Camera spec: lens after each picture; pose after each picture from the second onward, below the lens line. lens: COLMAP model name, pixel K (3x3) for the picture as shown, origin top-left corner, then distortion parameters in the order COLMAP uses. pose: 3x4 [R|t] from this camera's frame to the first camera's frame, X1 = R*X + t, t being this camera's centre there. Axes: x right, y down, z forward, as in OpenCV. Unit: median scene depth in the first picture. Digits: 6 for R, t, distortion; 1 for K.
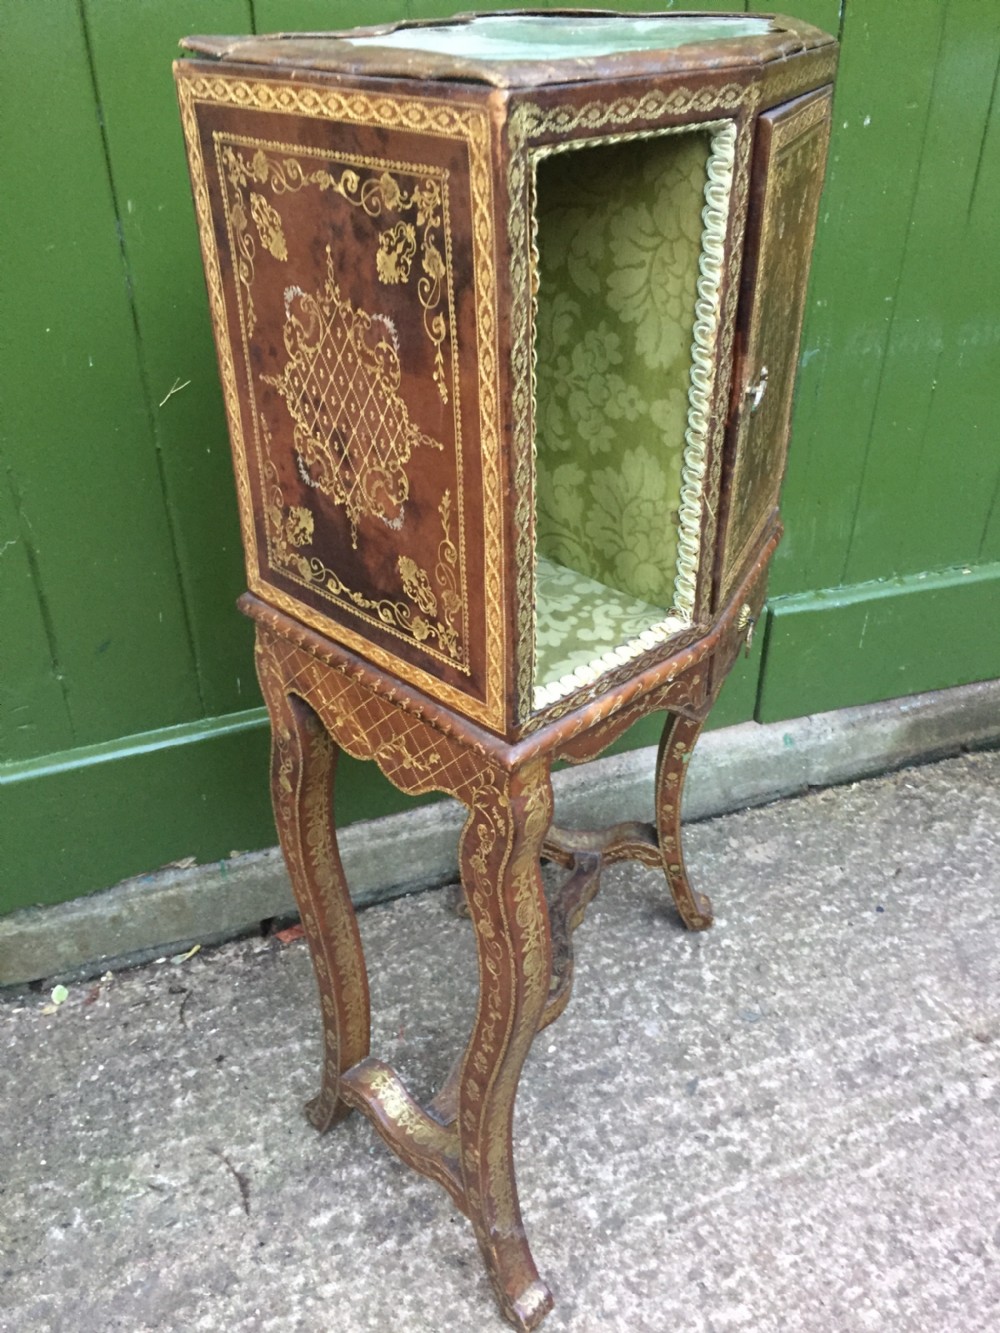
lens RADIAL K [[1164.4, 0, 498.7], [0, 1164.4, 673.9], [0, 0, 1]] dist [0.078797, -0.116045]
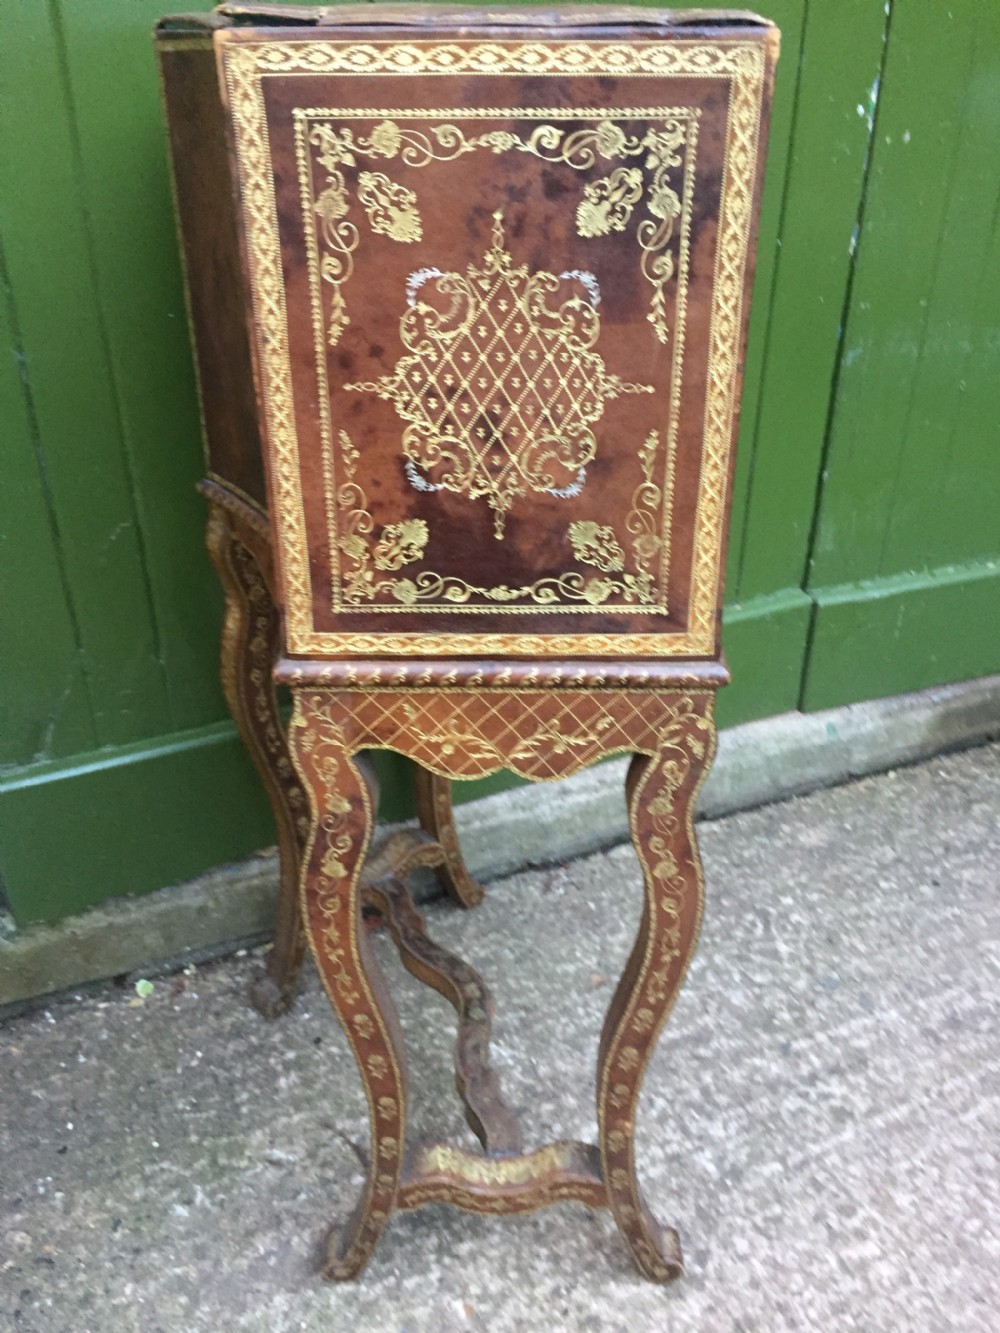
lens RADIAL K [[1164.4, 0, 495.1], [0, 1164.4, 673.1], [0, 0, 1]] dist [0.078797, -0.116045]
pose [[0.998220, -0.020814, 0.055888, -0.135169], [0.023901, 0.998193, -0.055136, 0.072183], [-0.054640, 0.056374, 0.996914, -0.028376]]
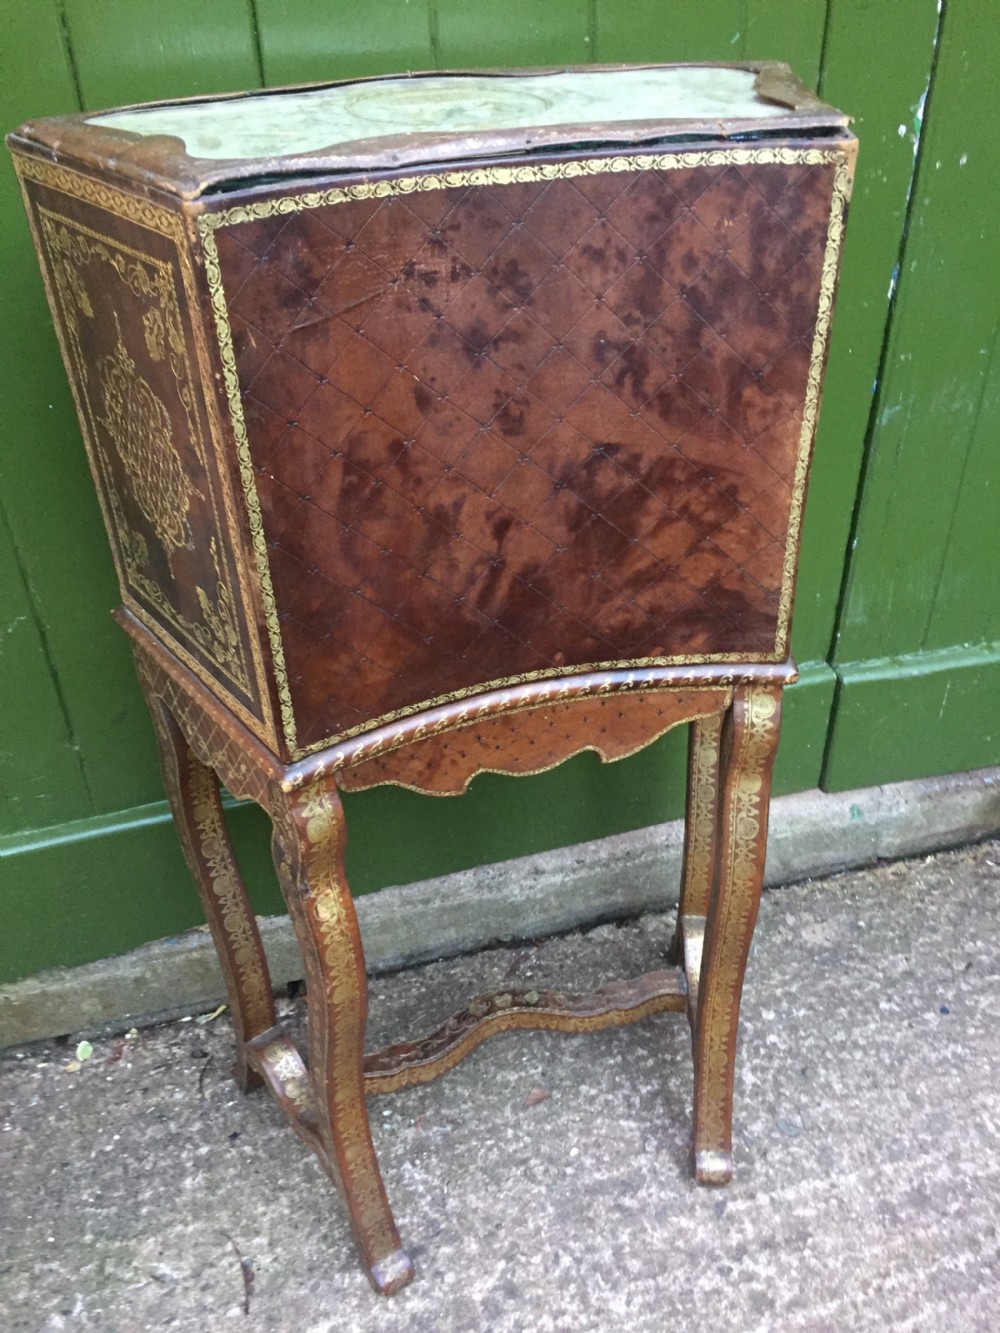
lens RADIAL K [[1164.4, 0, 491.8], [0, 1164.4, 679.4], [0, 0, 1]] dist [0.078797, -0.116045]
pose [[0.994953, 0.035777, -0.093751, 0.054698], [-0.031123, 0.998232, 0.050641, -0.108758], [0.095397, -0.047468, 0.994307, 0.065368]]
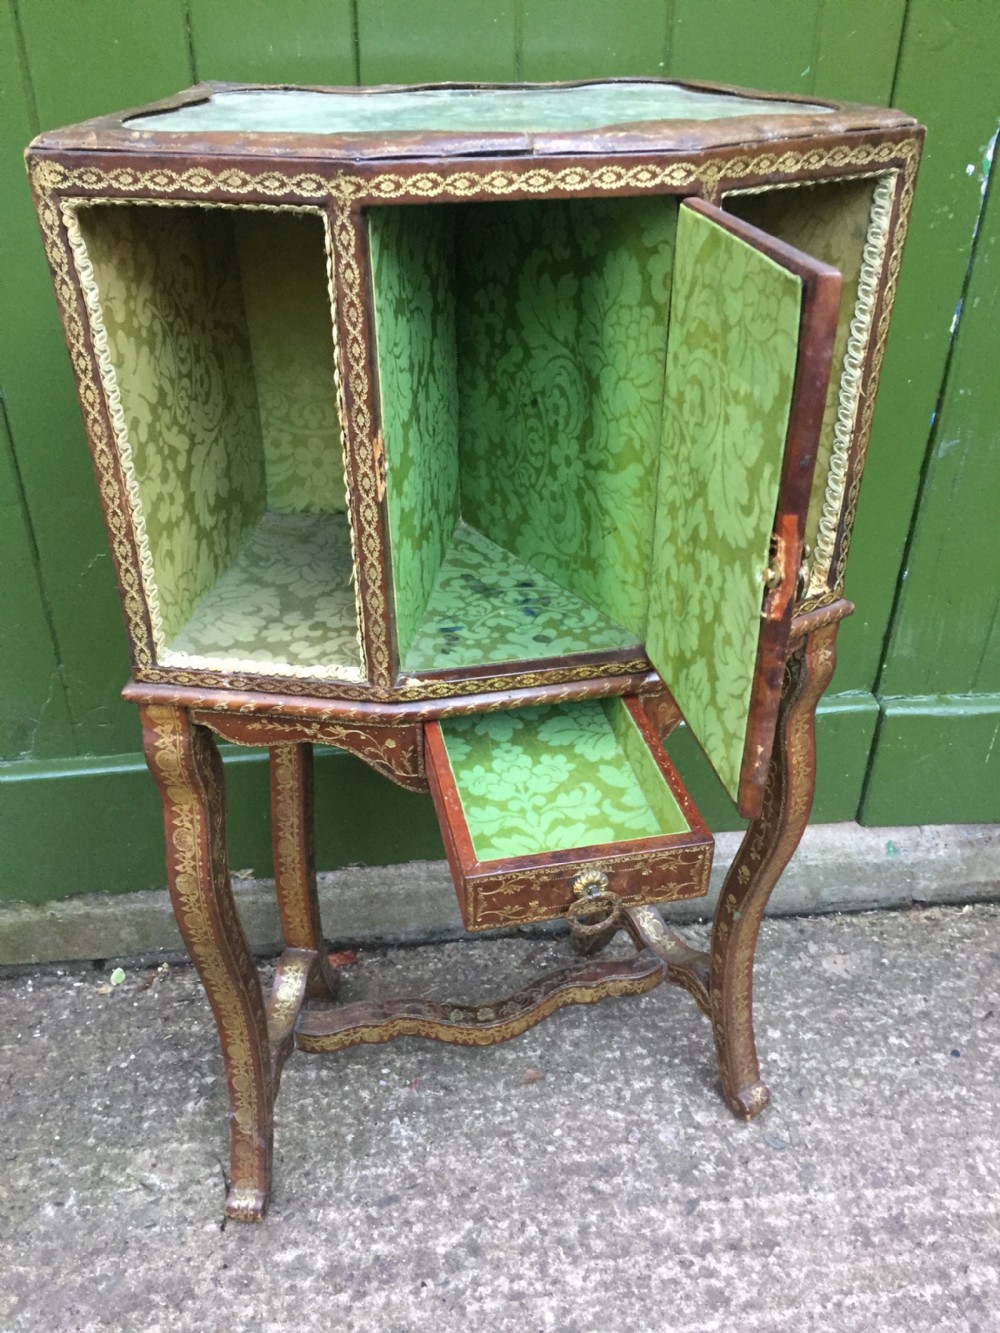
lens RADIAL K [[1164.4, 0, 489.7], [0, 1164.4, 675.8], [0, 0, 1]] dist [0.078797, -0.116045]
pose [[0.970243, 0.137660, -0.199193, 0.132608], [-0.138268, 0.990335, 0.010924, -0.056551], [0.198772, 0.016944, 0.979899, 0.031200]]
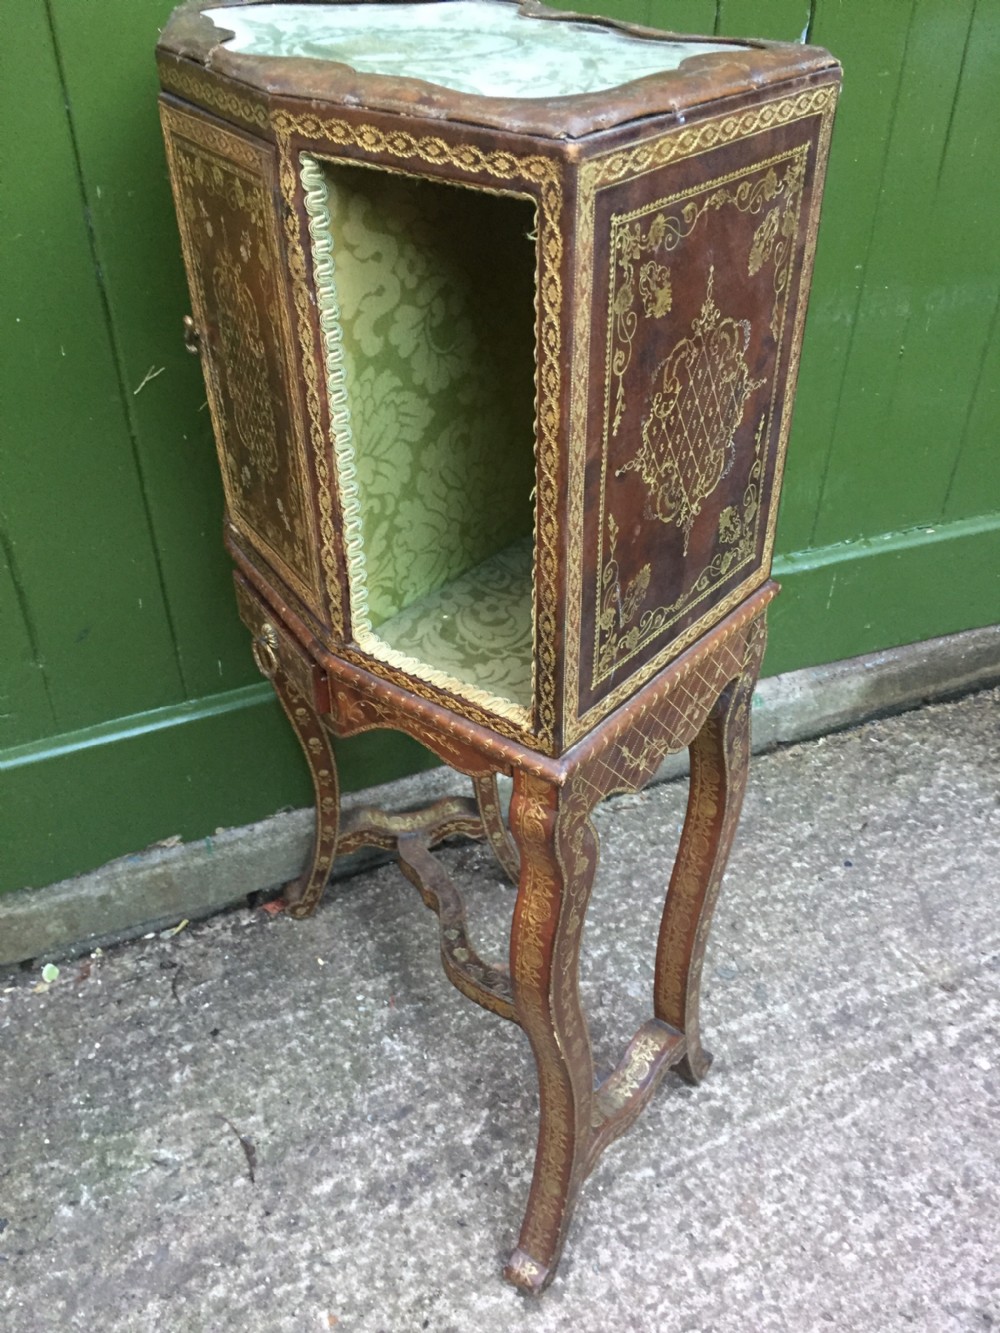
lens RADIAL K [[1164.4, 0, 500.0], [0, 1164.4, 674.8], [0, 0, 1]] dist [0.078797, -0.116045]
pose [[0.998872, -0.022089, 0.042033, -0.025656], [0.019371, 0.997761, 0.064020, -0.043835], [-0.043353, -0.063134, 0.997063, -0.009931]]
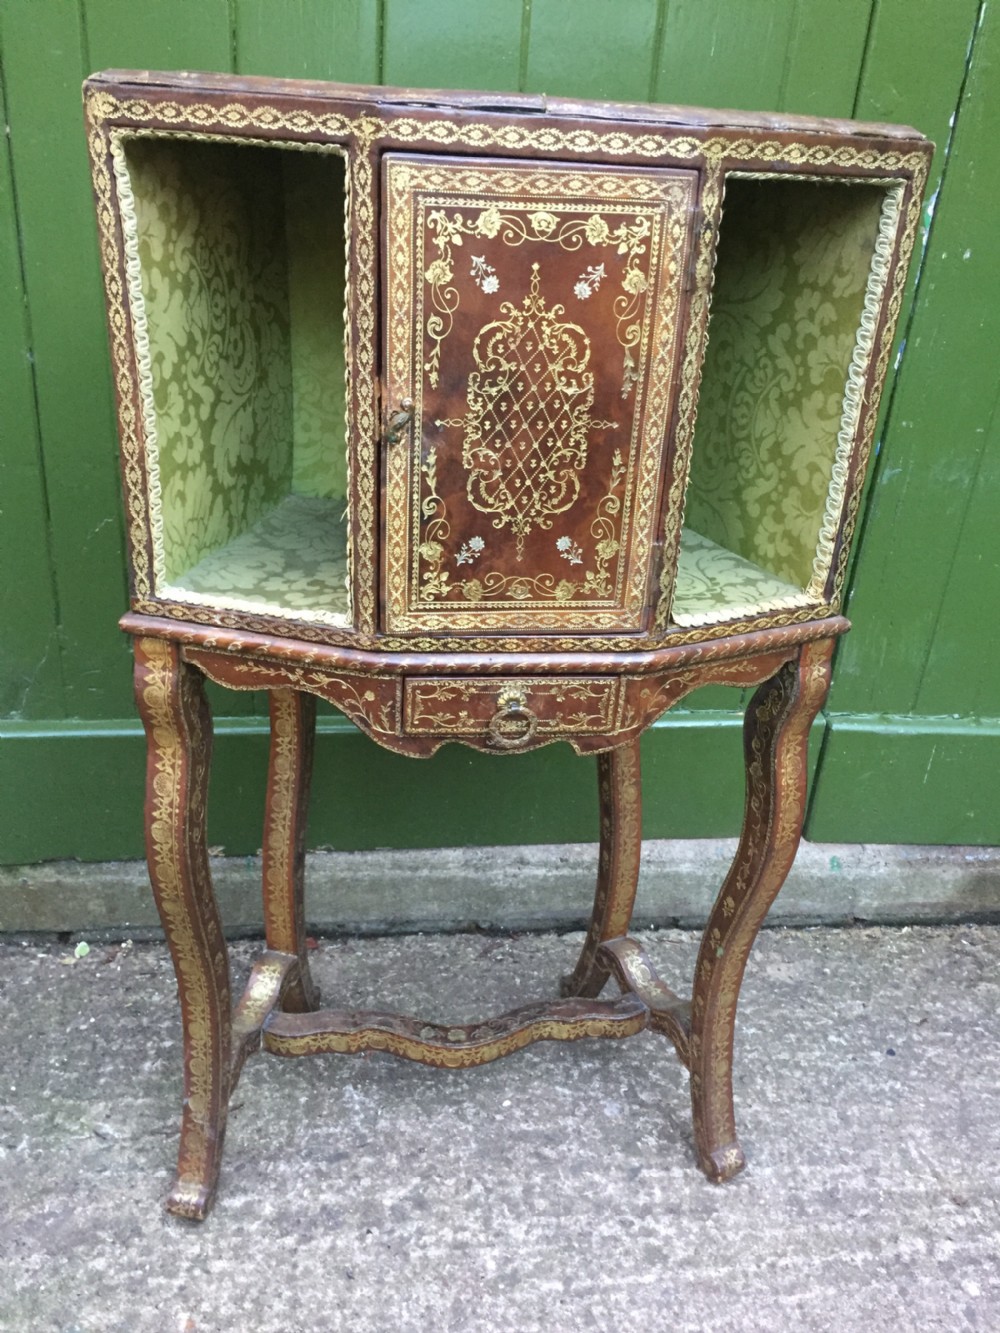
lens RADIAL K [[1164.4, 0, 491.7], [0, 1164.4, 667.5], [0, 0, 1]] dist [0.078797, -0.116045]
pose [[0.968549, 0.168822, -0.182787, 0.153071], [-0.188737, 0.977170, -0.097561, 0.058259], [0.162144, 0.128991, 0.978300, -0.024320]]
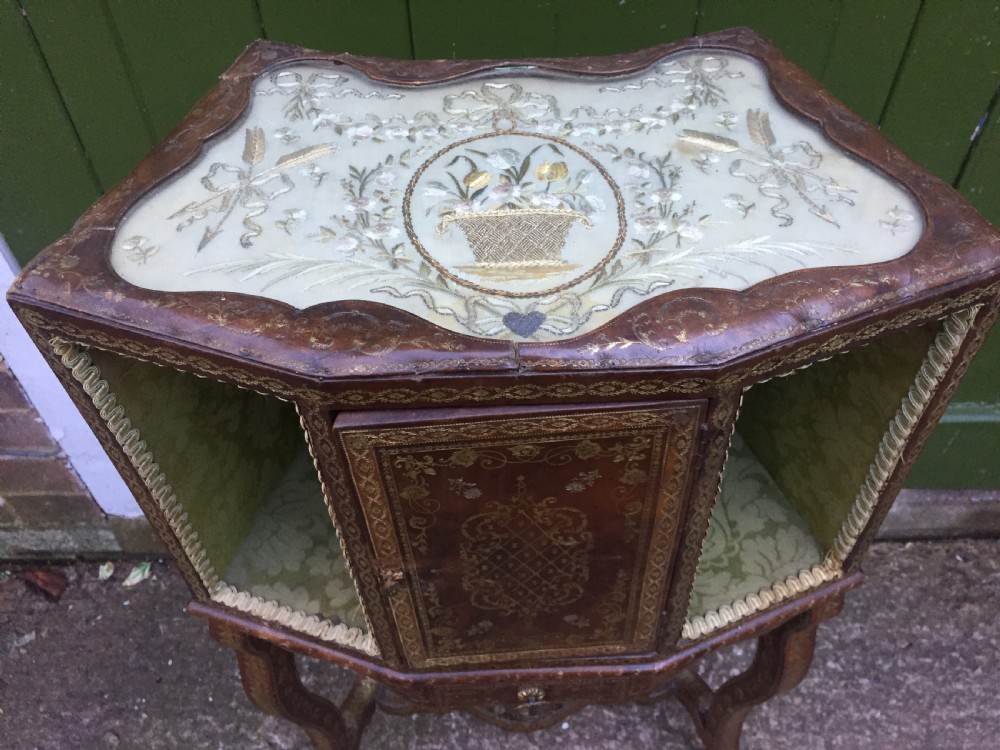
lens RADIAL K [[873.5, 0, 494.4], [0, 873.5, 384.6], [0, 0, 1]] dist [0.078797, -0.116045]
pose [[0.943797, 0.239304, -0.227994, 0.104737], [-0.161778, 0.935970, 0.312710, -0.338903], [0.288229, -0.258250, 0.922080, 0.159870]]
